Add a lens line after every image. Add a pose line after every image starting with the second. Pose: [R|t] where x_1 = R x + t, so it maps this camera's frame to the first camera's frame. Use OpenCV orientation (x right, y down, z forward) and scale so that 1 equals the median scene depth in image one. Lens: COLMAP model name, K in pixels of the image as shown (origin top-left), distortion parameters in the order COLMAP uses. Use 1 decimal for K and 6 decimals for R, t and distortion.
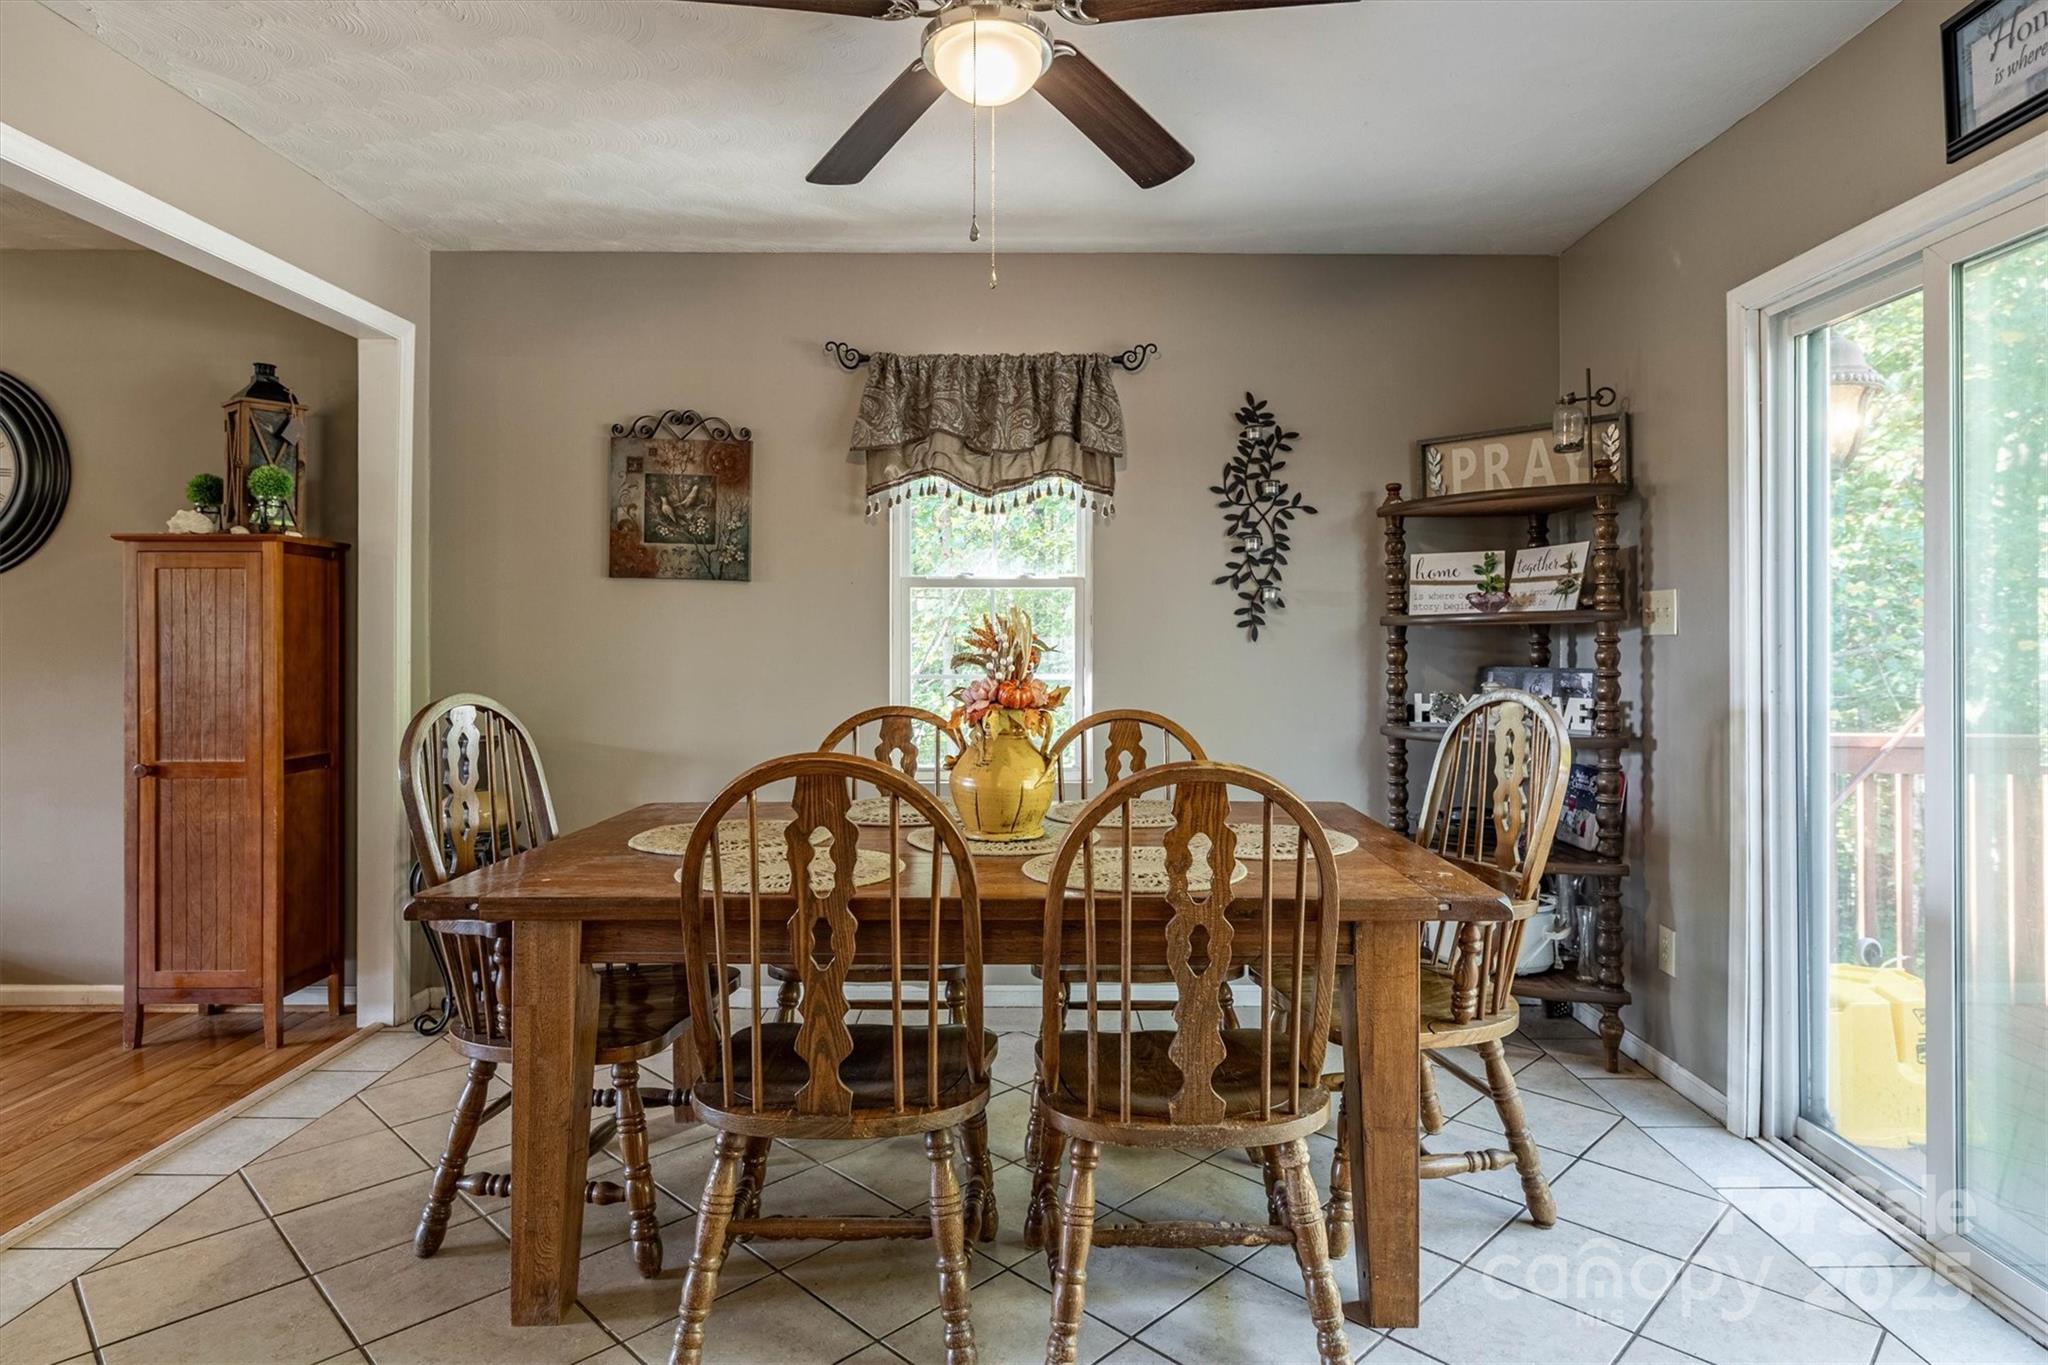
lens RADIAL K [[1134.4, 0, 1031.9], [0, 1134.4, 626.5], [0, 0, 1]] dist [-0.000205, -0.000199]
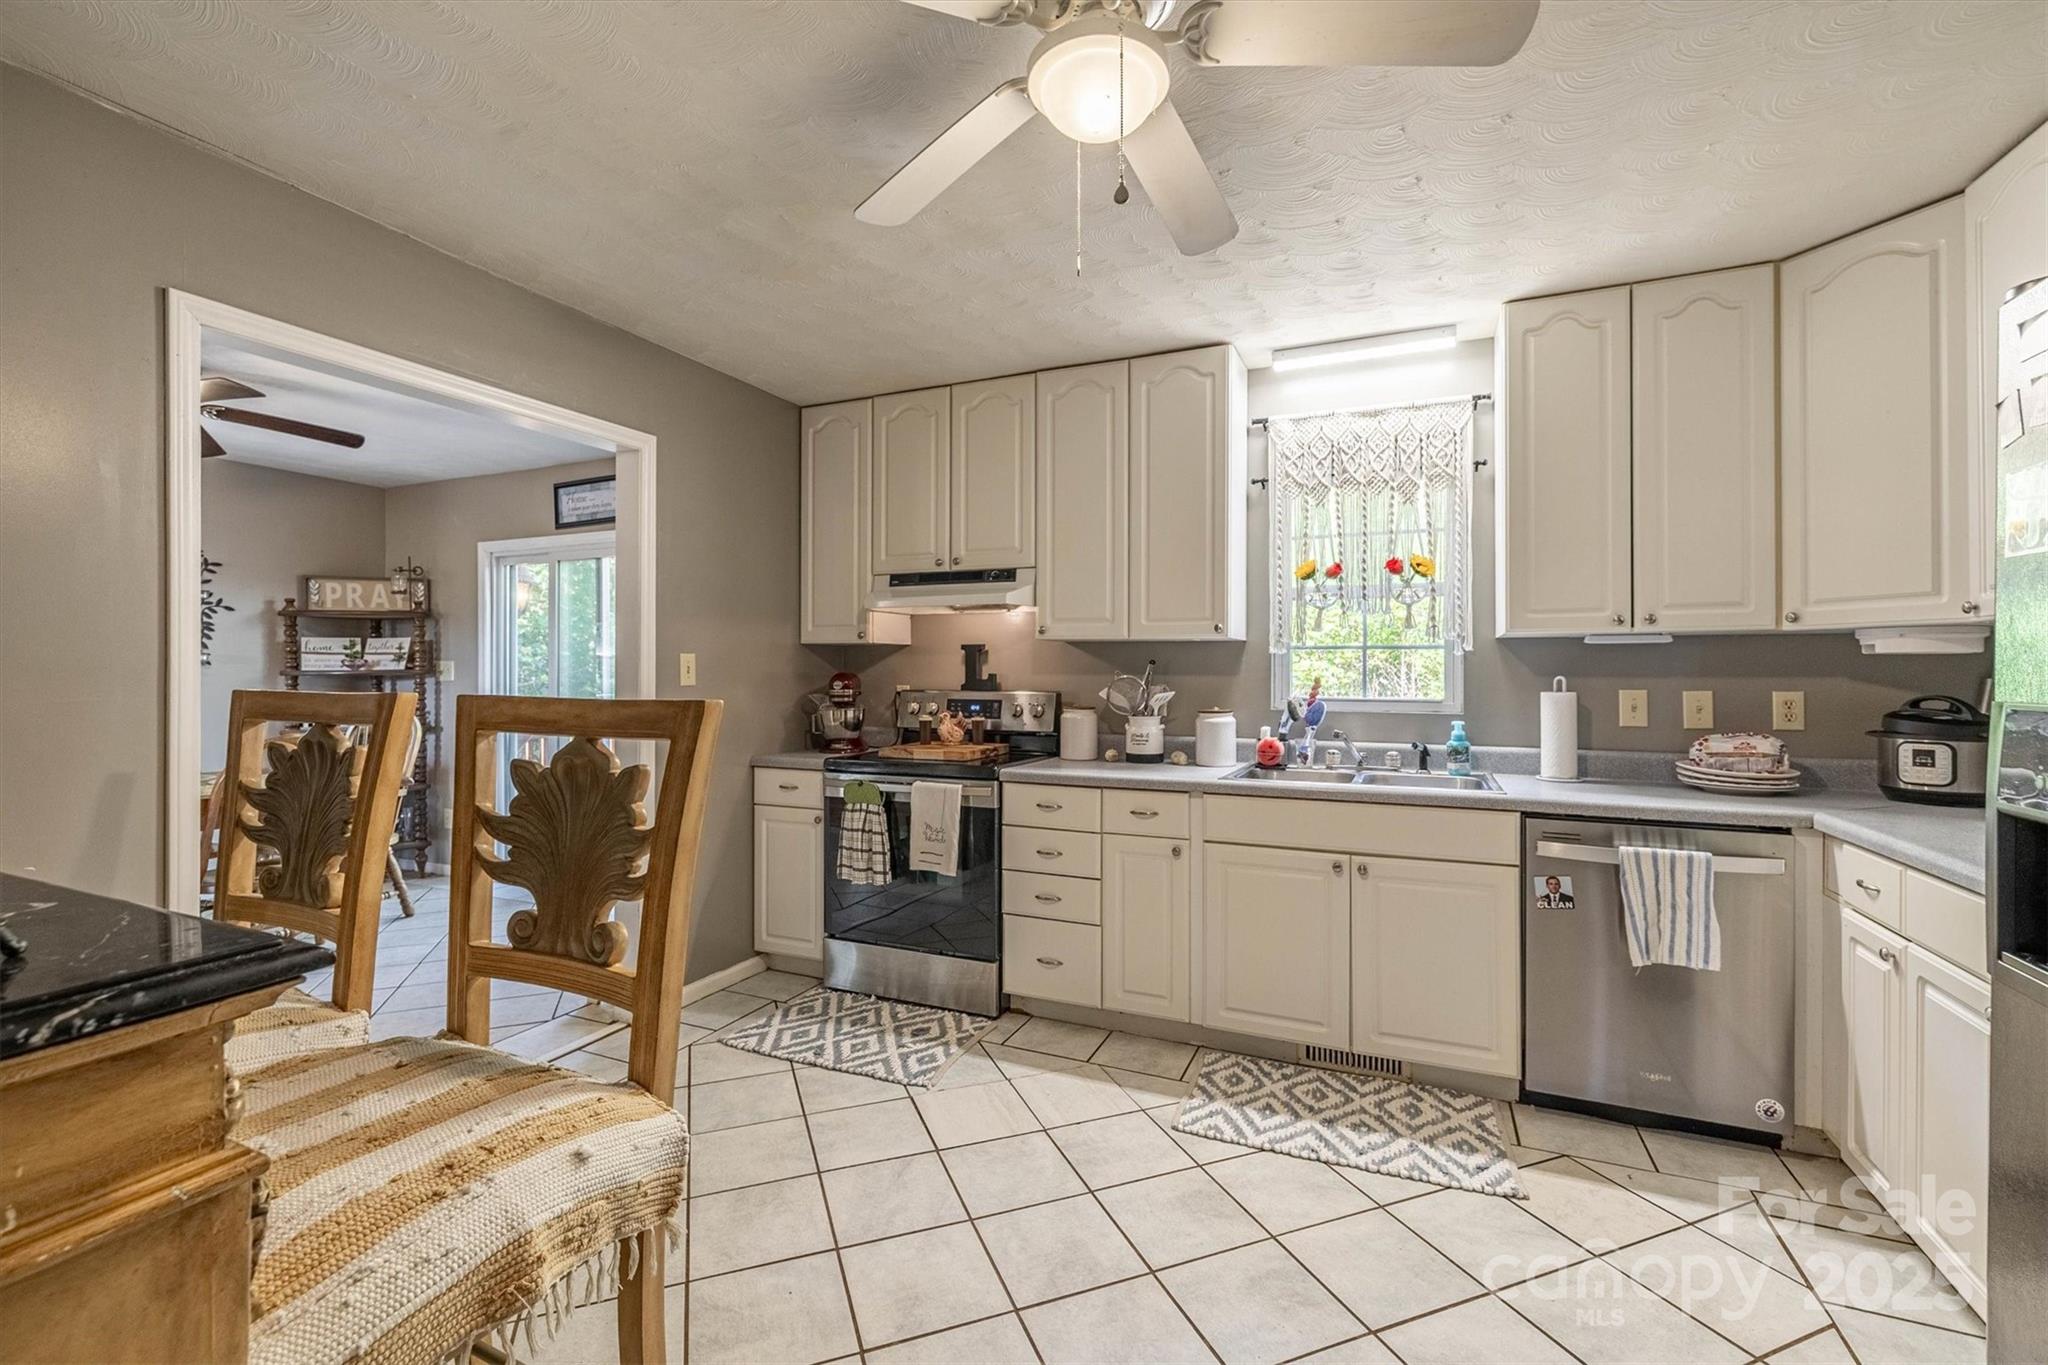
lens RADIAL K [[878.4, 0, 1024.0], [0, 878.4, 682.5], [0, 0, 1]] dist [0.001569, 0.000331]
pose [[0.401017, -0.008001, 0.916035, -0.563571], [-0.007155, 0.999904, 0.011866, -0.017147], [-0.916042, -0.011313, 0.400922, -0.728292]]
